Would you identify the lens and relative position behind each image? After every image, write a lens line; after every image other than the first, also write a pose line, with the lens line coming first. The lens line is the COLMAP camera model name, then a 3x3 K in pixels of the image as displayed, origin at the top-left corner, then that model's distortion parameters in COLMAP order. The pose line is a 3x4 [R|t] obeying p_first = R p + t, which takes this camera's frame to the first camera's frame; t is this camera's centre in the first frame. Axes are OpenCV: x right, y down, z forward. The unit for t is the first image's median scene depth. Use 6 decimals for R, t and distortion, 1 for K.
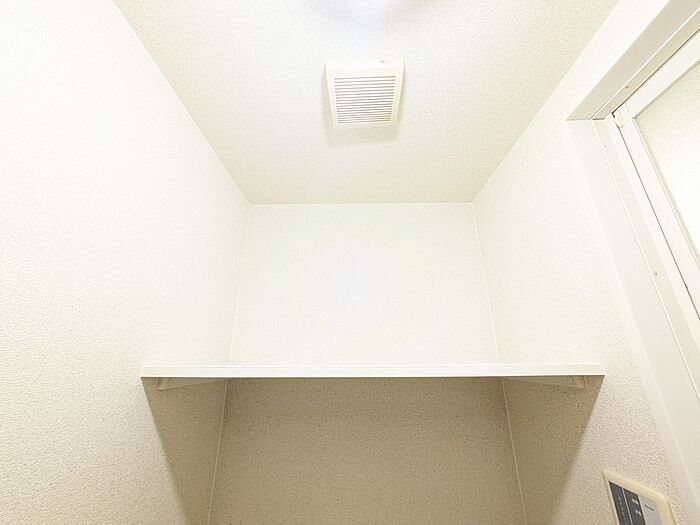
lens RADIAL K [[273.1, 0, 350.0], [0, 273.1, 262.5], [0, 0, 1]] dist [-0.000605, 0.000002]
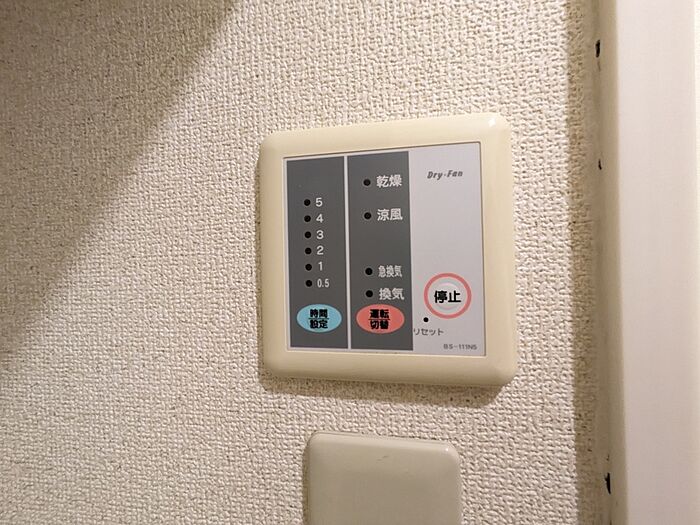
lens RADIAL K [[273.1, 0, 350.0], [0, 273.1, 262.5], [0, 0, 1]] dist [-0.000605, 0.000002]
pose [[0.134475, 0.002858, 0.990913, 0.747185], [-0.306946, 0.950931, 0.038912, 0.906840], [-0.942179, -0.309389, 0.128754, 0.931744]]
